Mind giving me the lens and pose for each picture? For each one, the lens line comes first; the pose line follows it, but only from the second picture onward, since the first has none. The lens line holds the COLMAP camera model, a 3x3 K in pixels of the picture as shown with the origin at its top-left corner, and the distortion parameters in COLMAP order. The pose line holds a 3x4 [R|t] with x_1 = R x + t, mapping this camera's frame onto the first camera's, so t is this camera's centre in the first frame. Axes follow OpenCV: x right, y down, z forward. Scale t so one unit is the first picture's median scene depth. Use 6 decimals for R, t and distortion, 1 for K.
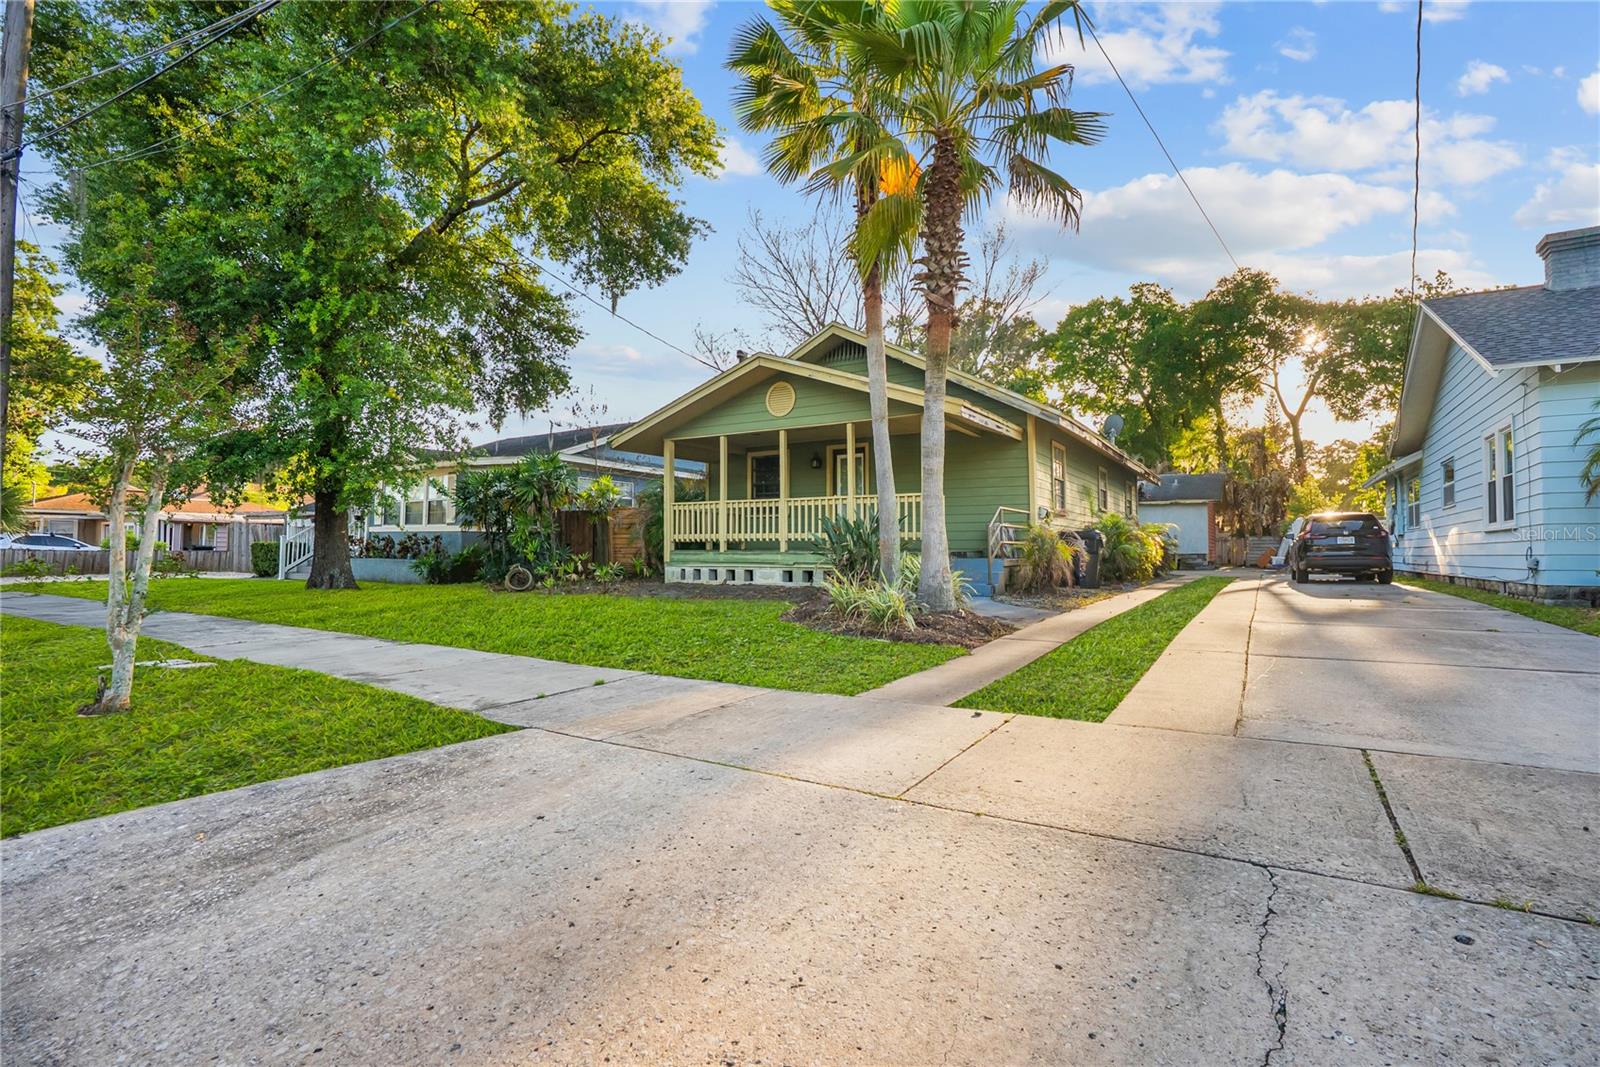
lens RADIAL K [[728.6, 0, 808.7], [0, 728.6, 537.8], [0, 0, 1]] dist [0.015178, 0.000470]
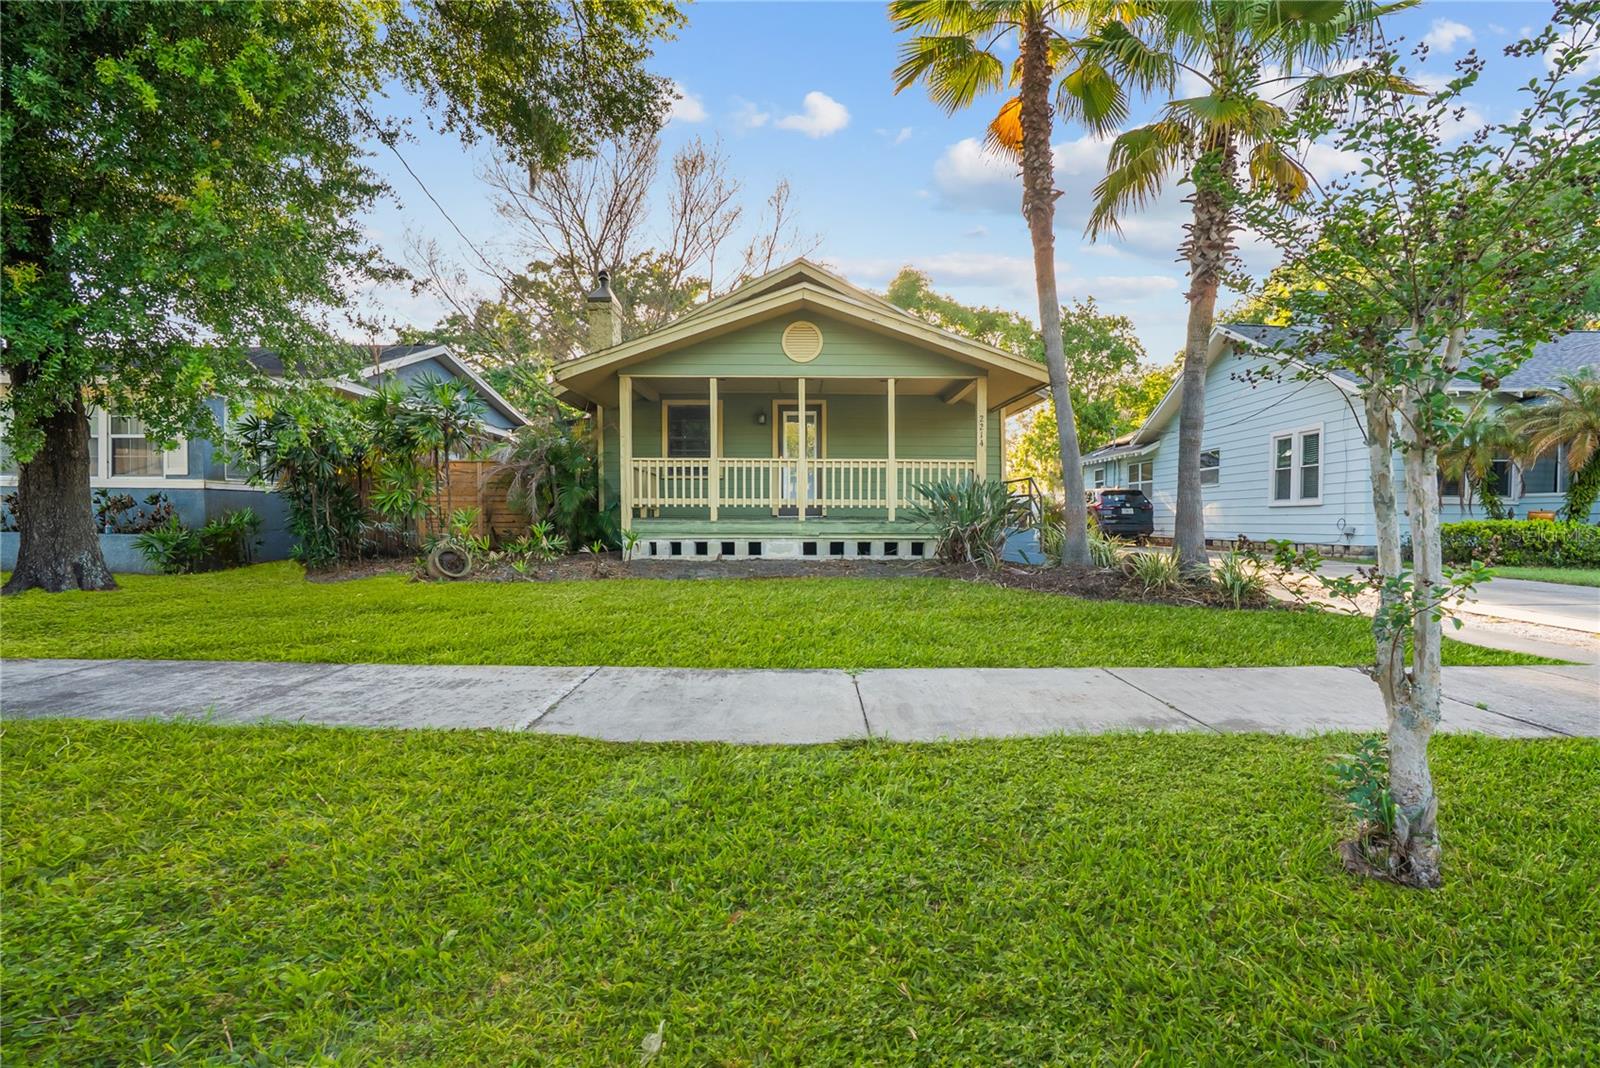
lens RADIAL K [[728.6, 0, 808.7], [0, 728.6, 538.3], [0, 0, 1]] dist [0.015178, 0.000470]
pose [[0.848280, -0.013845, 0.529366, -0.457664], [-0.011275, 0.998959, 0.044195, 0.001624], [-0.529427, -0.043458, 0.847242, 0.249718]]
